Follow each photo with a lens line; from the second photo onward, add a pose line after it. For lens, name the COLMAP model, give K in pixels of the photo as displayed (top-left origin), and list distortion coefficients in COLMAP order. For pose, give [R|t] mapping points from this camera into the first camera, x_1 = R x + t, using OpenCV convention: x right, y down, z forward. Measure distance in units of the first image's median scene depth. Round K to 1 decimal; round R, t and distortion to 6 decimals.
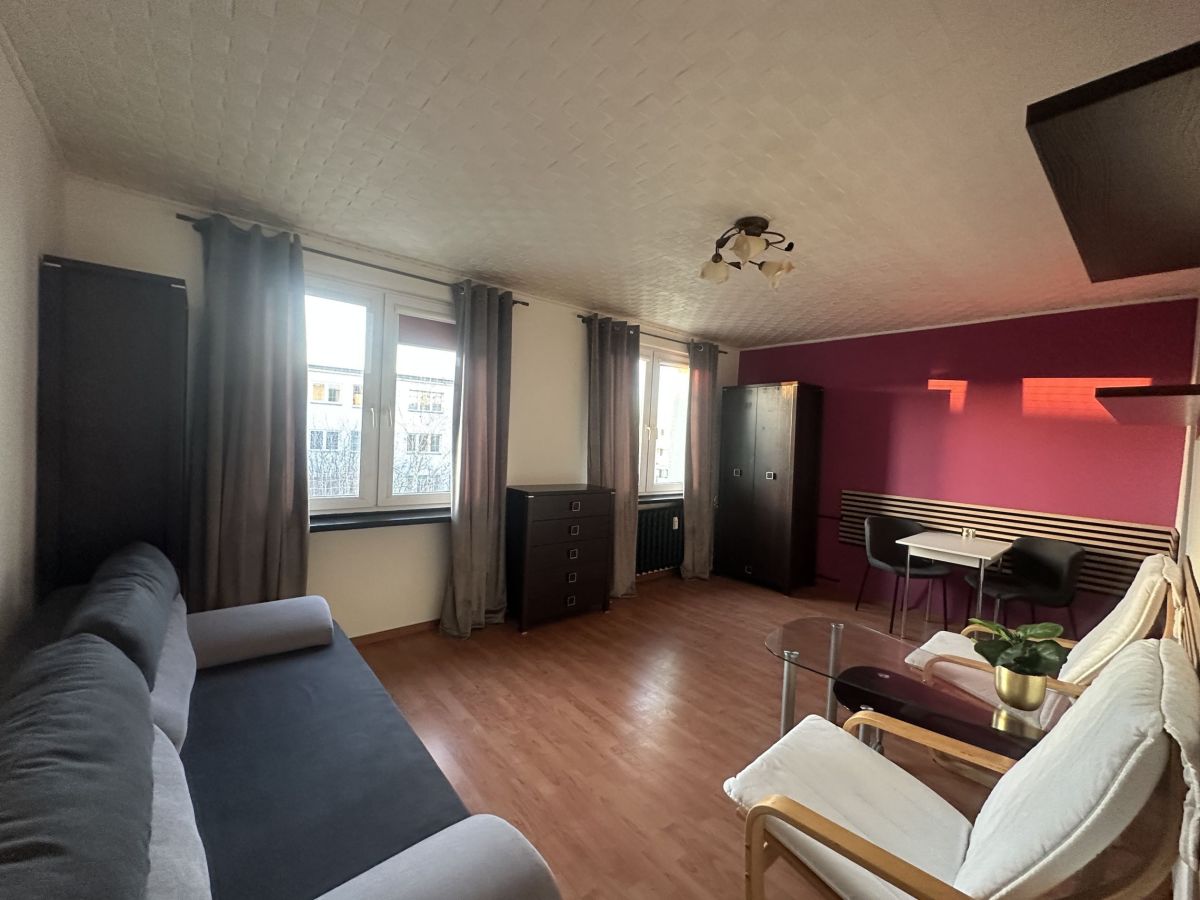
lens RADIAL K [[475.5, 0, 599.5], [0, 475.5, 454.3], [0, 0, 1]] dist [-0.002663, 0.000459]
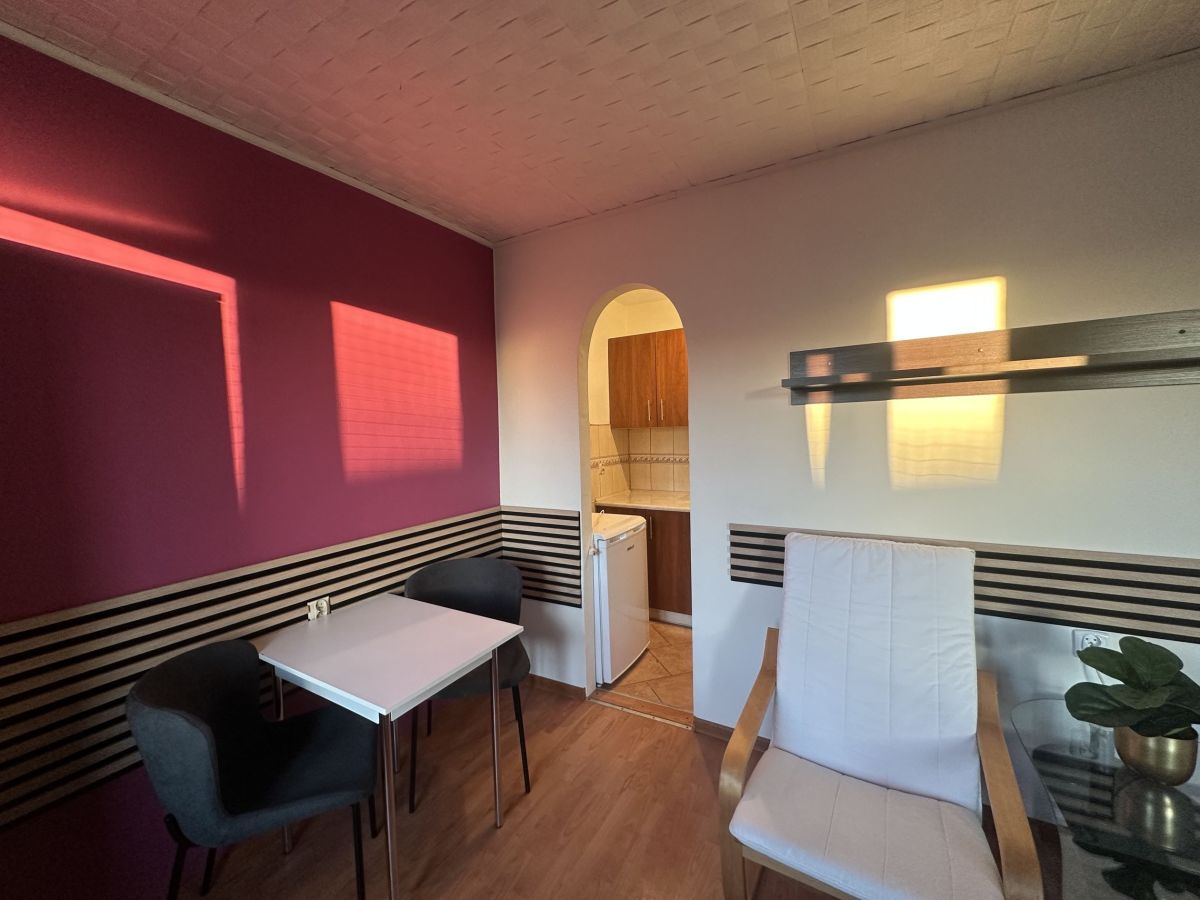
lens RADIAL K [[475.5, 0, 602.9], [0, 475.5, 448.5], [0, 0, 1]] dist [-0.002663, 0.000459]
pose [[-0.345430, -0.084363, 0.934645, 0.312706], [0.050130, 0.992870, 0.108146, -0.041184], [-0.937105, 0.084210, -0.338738, 1.123904]]
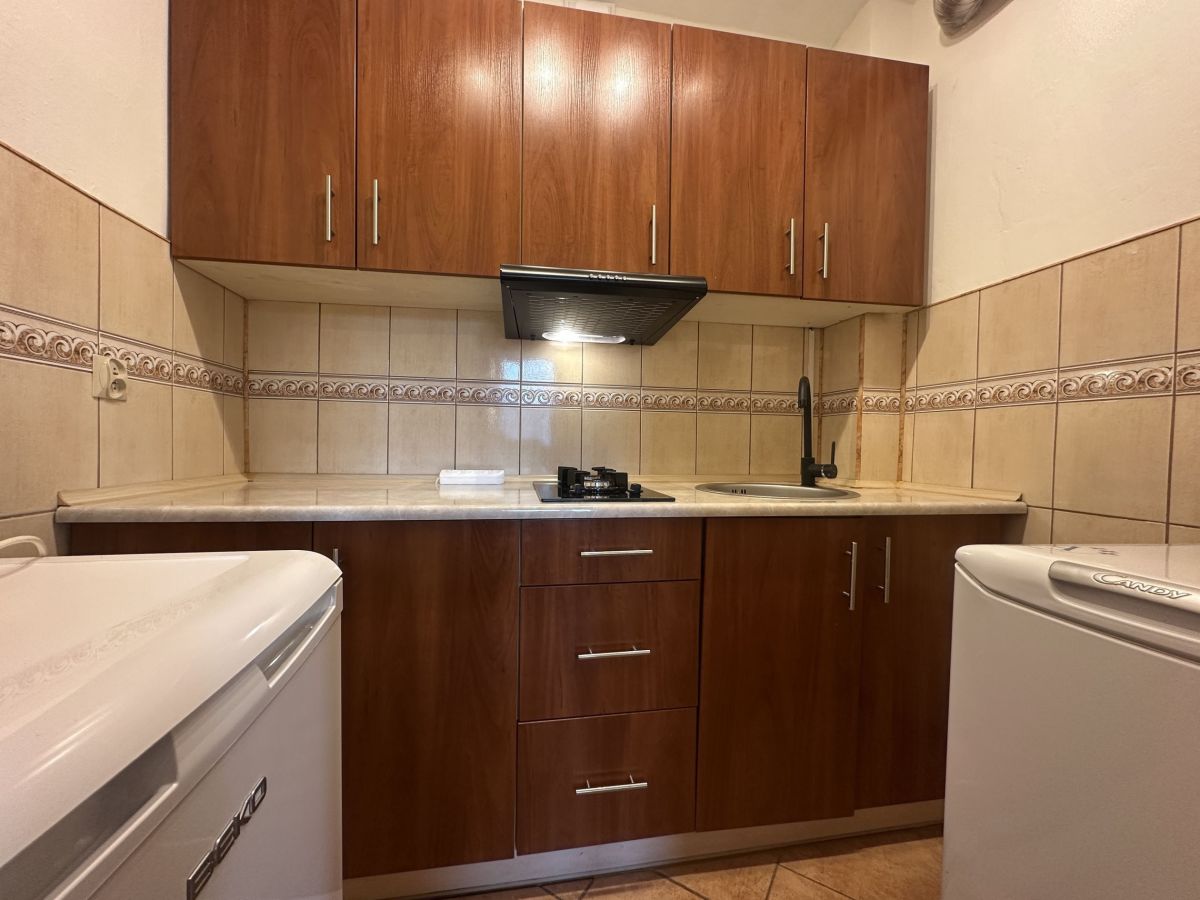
lens RADIAL K [[475.5, 0, 598.6], [0, 475.5, 449.5], [0, 0, 1]] dist [-0.002663, 0.000459]
pose [[-0.861883, -0.075046, 0.501524, 1.029588], [-0.039909, 0.995960, 0.080447, 0.155058], [-0.505535, 0.049320, -0.861395, 0.819837]]
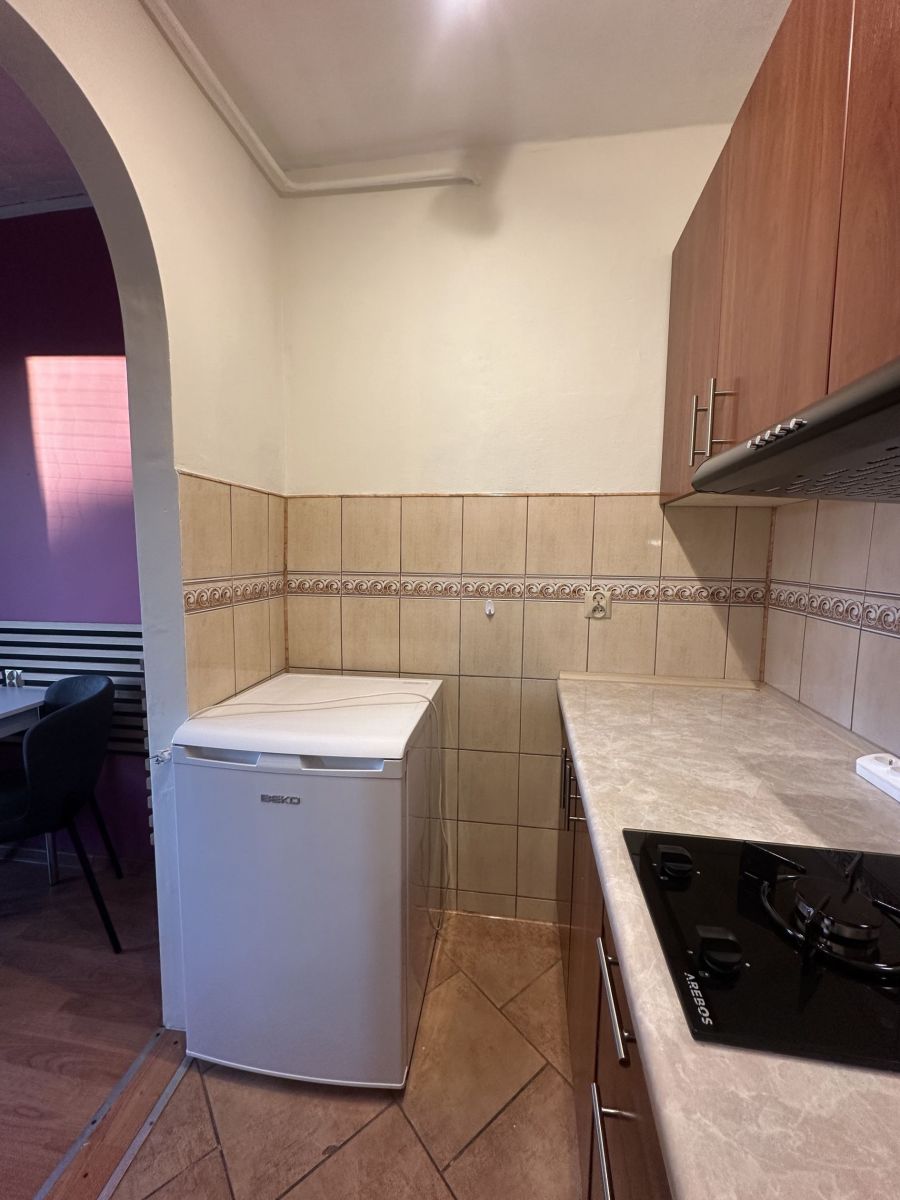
lens RADIAL K [[475.5, 0, 454.0], [0, 475.5, 599.3], [0, 0, 1]] dist [-0.002663, 0.000459]
pose [[0.753817, -0.110861, 0.647664, 1.037212], [0.060693, 0.993198, 0.099366, 0.081008], [-0.654275, -0.035595, 0.755419, 0.426199]]
